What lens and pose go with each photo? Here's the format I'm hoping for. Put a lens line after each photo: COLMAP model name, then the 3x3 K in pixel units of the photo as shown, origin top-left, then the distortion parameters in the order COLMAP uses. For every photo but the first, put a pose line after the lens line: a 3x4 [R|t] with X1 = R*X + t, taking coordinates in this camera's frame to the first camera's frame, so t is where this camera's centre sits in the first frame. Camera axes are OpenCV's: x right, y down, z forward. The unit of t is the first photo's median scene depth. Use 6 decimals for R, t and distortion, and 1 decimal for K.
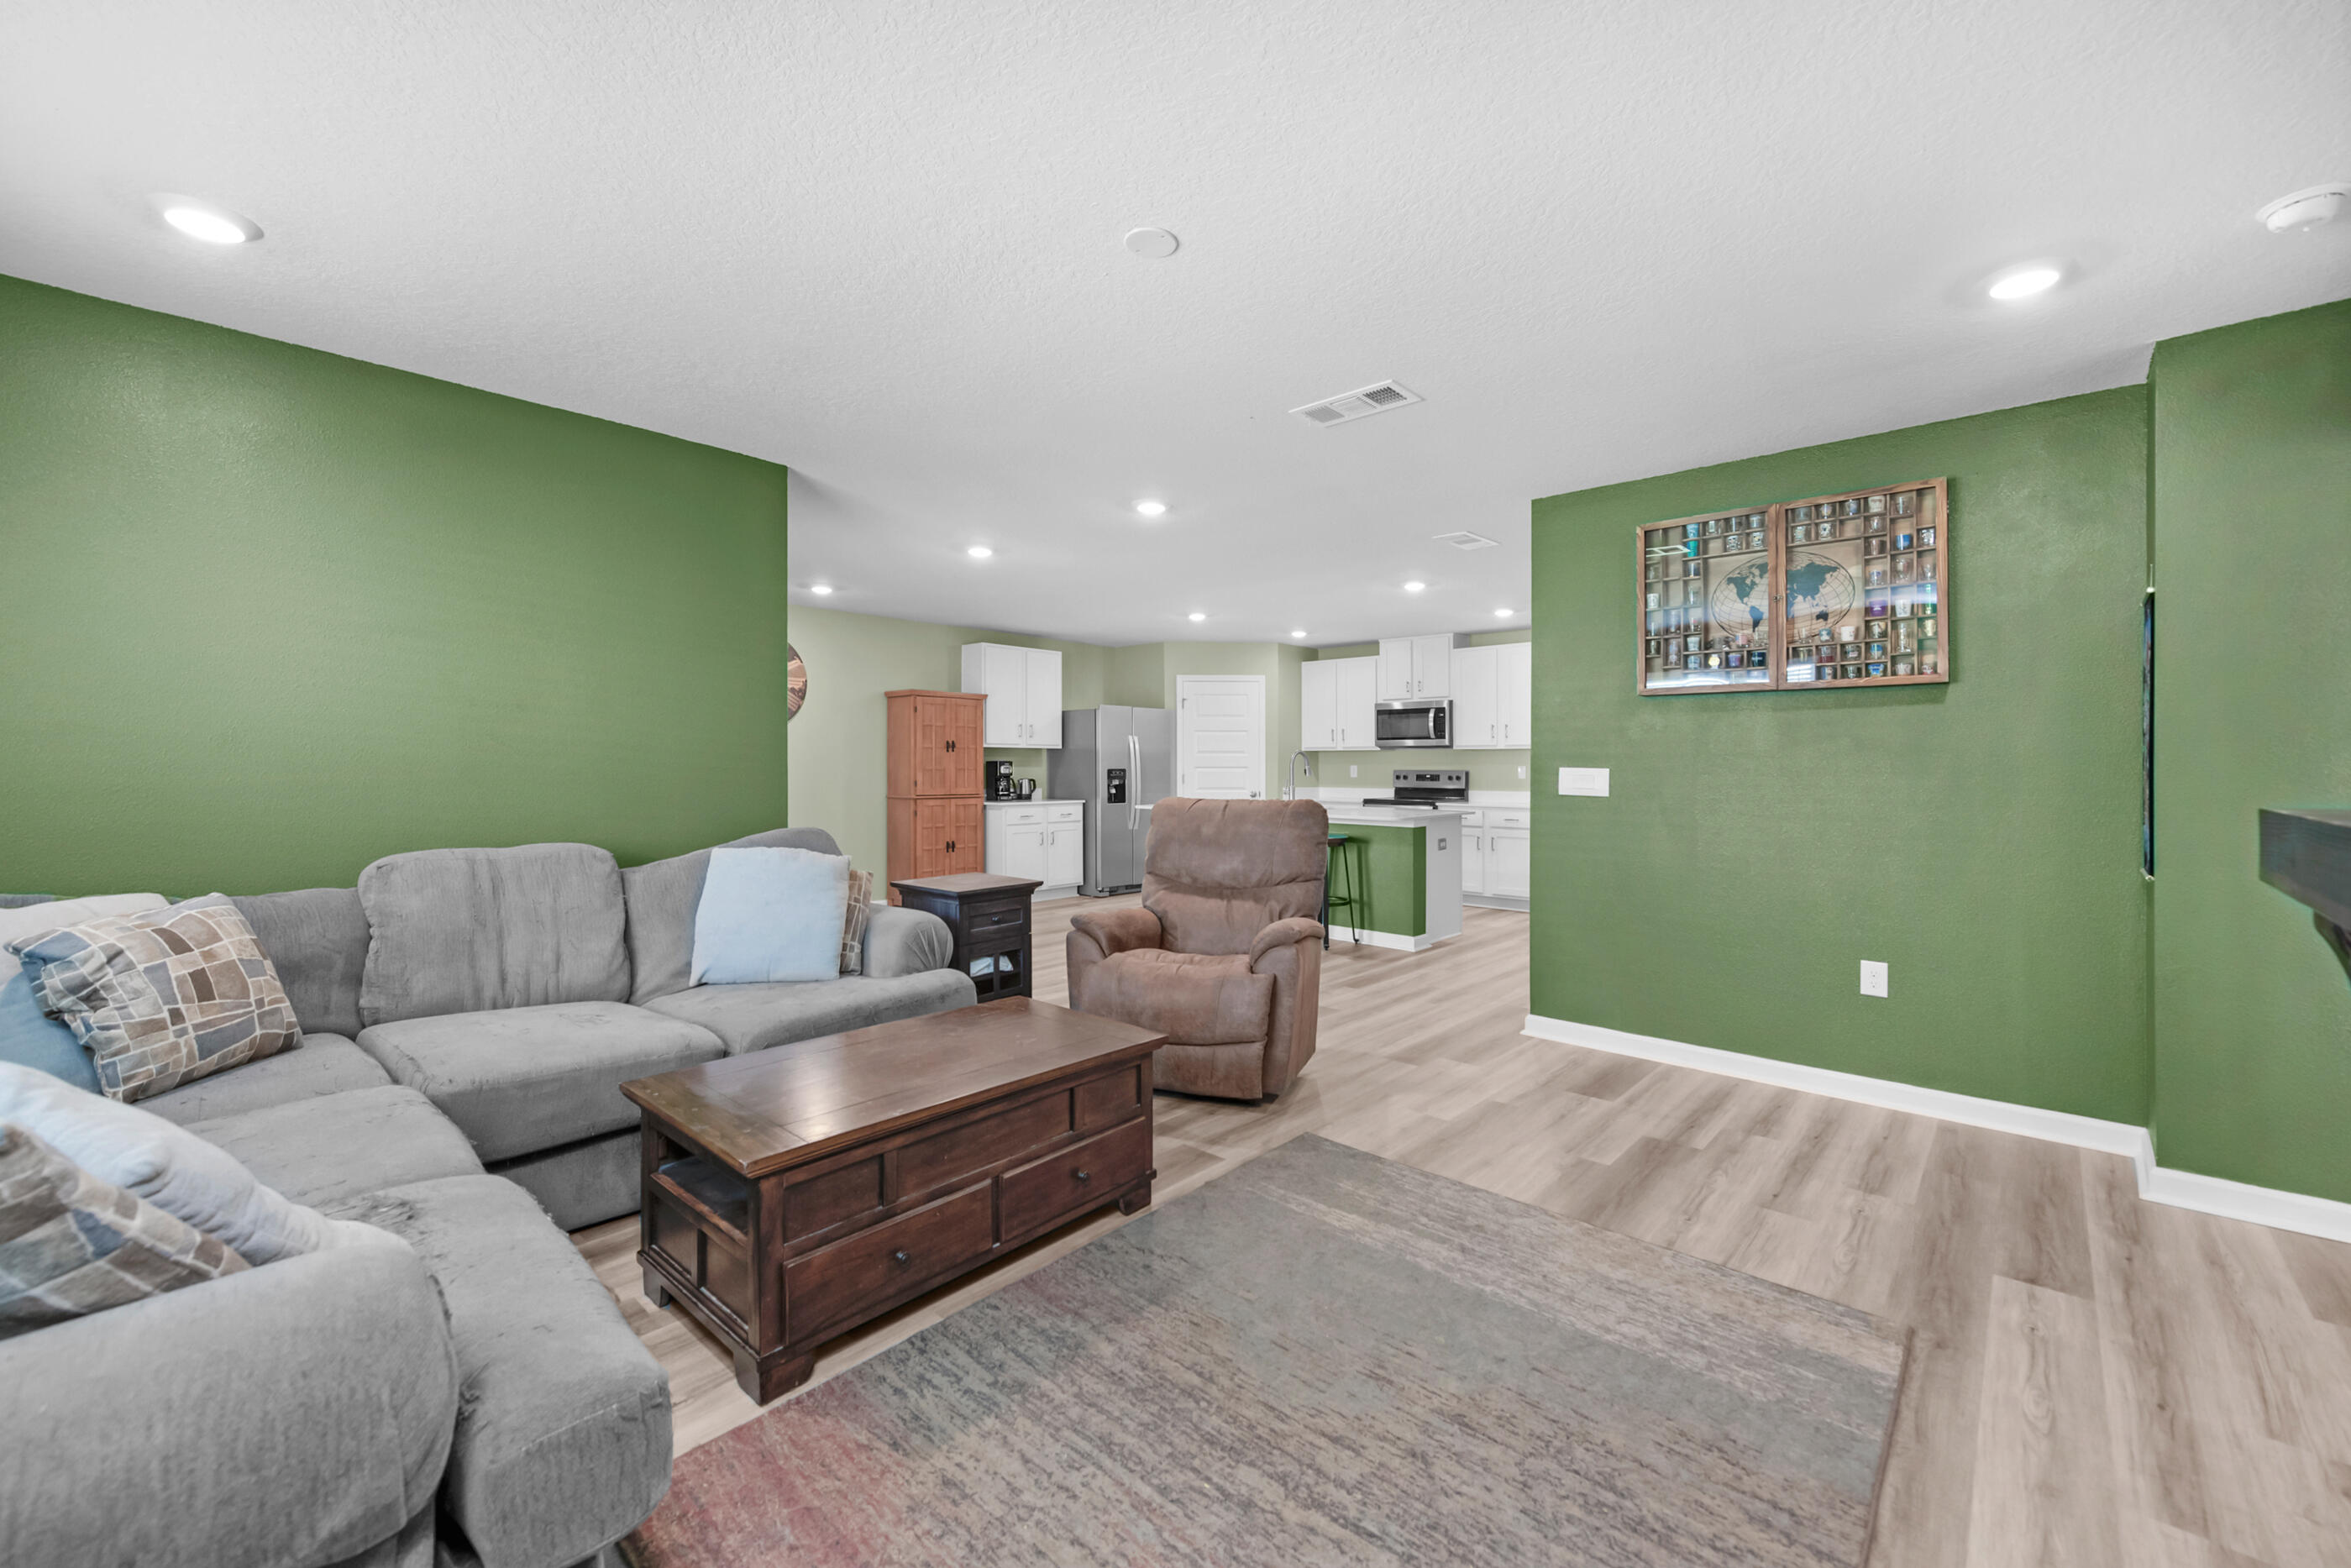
lens RADIAL K [[952.5, 0, 1203.7], [0, 952.5, 766.5], [0, 0, 1]] dist [0.000116, -0.000133]
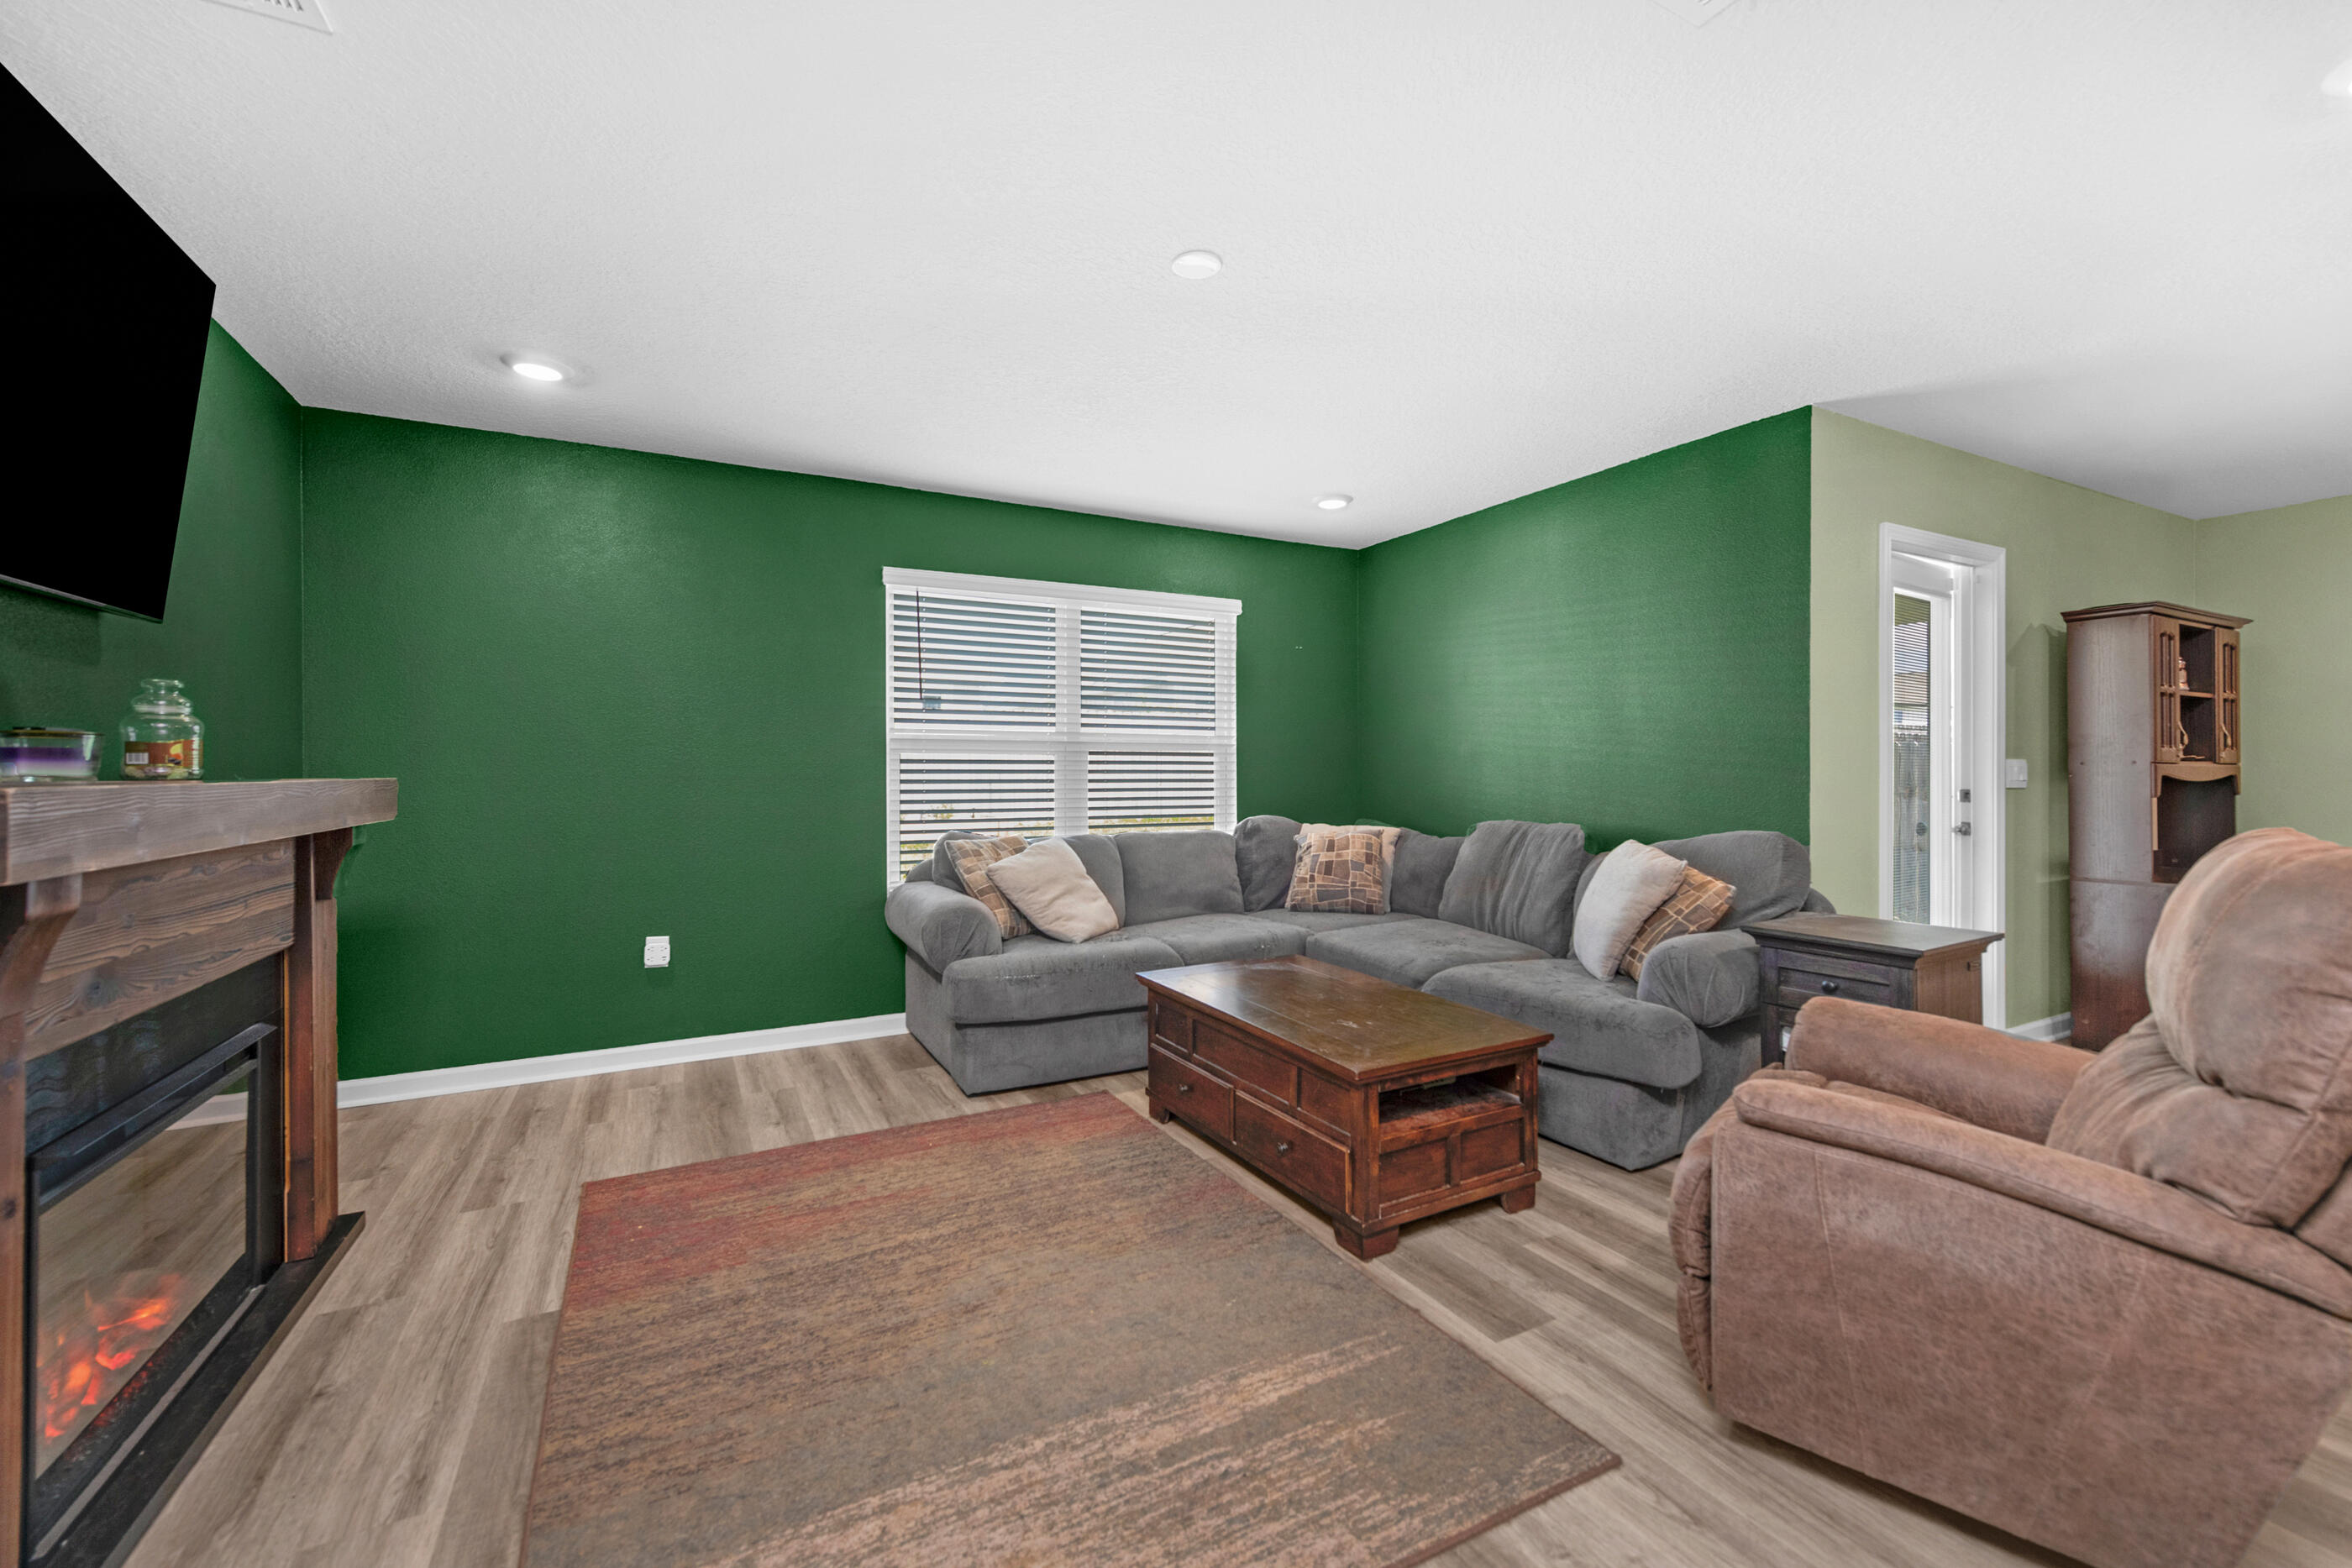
lens RADIAL K [[952.9, 0, 1204.2], [0, 952.9, 766.5], [0, 0, 1]] dist [0.000116, -0.000133]
pose [[-0.340238, -0.005759, -0.940322, 1.037888], [-0.001801, 0.999983, -0.005473, 0.018458], [0.940338, -0.000168, -0.340243, 1.483948]]
